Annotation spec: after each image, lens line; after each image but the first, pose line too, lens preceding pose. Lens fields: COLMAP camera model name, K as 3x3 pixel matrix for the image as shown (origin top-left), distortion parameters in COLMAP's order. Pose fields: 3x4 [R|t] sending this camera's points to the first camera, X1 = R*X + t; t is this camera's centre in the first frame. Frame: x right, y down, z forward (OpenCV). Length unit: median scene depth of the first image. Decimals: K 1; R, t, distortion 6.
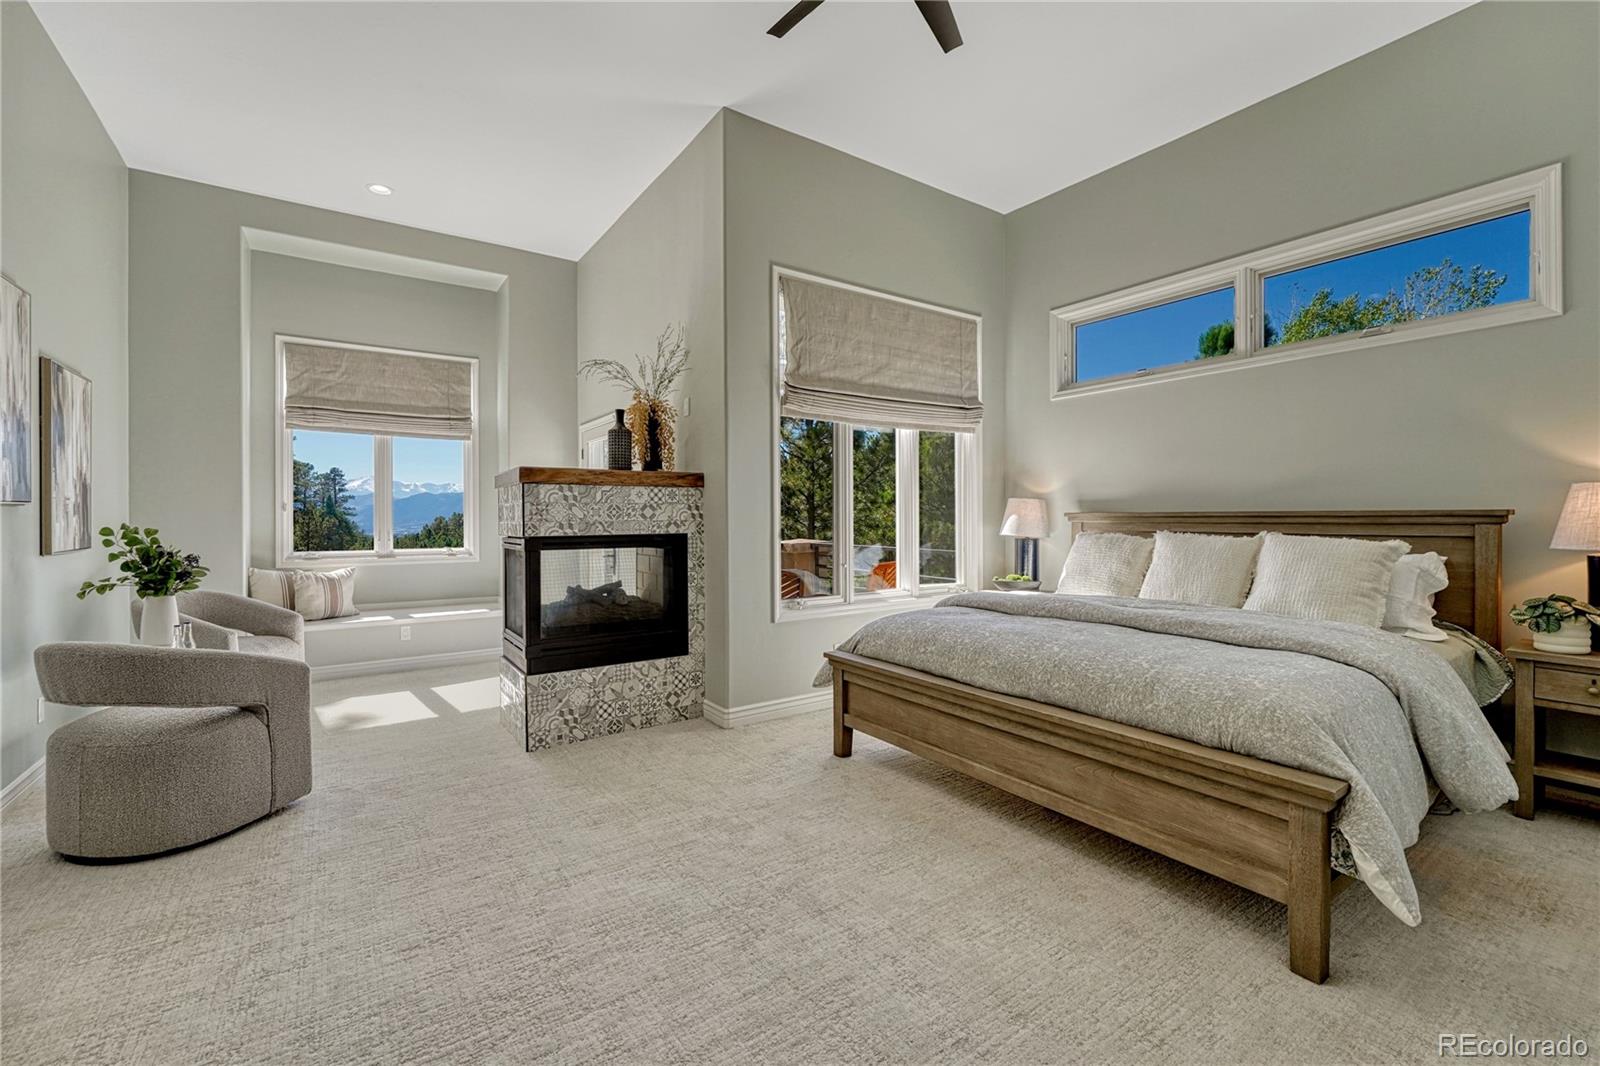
lens RADIAL K [[663.1, 0, 794.5], [0, 663.1, 535.8], [0, 0, 1]] dist [-0.013394, 0.003340]
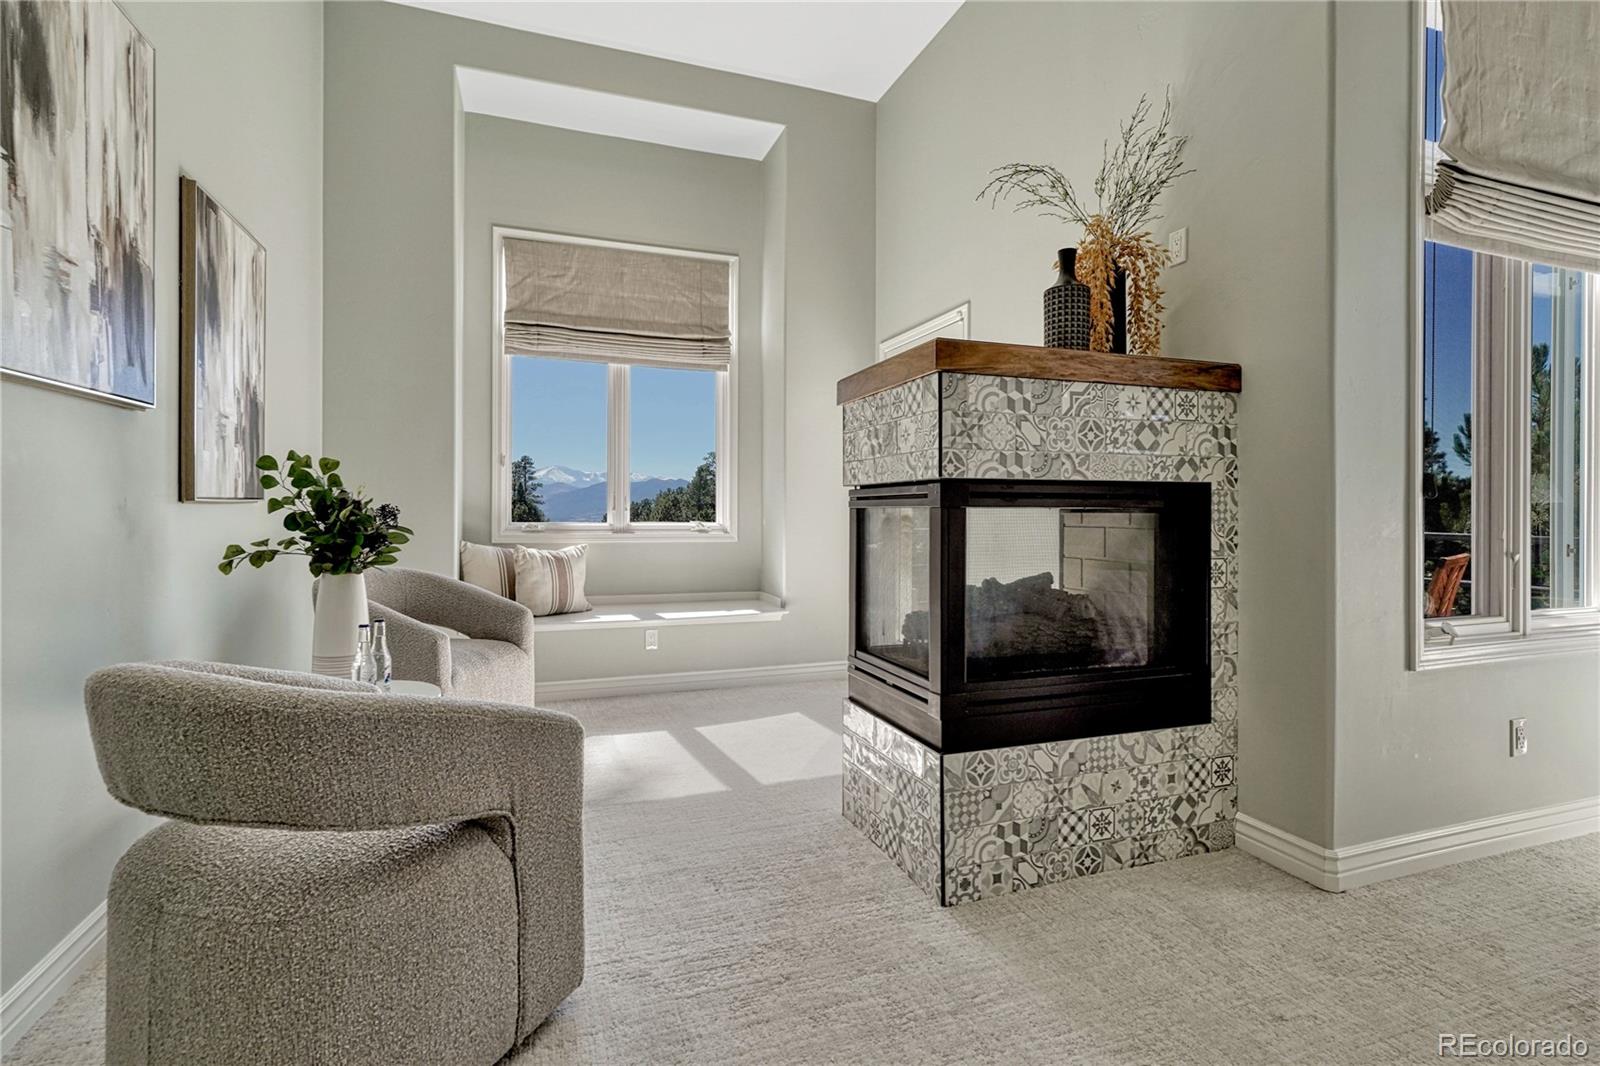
lens RADIAL K [[756.2, 0, 796.8], [0, 756.2, 539.1], [0, 0, 1]] dist [0.002228, -0.000444]
pose [[0.965303, 0.018534, -0.260474, -0.338921], [-0.015175, 0.999774, 0.014901, 0.038123], [0.260691, -0.010432, 0.965366, 0.387161]]
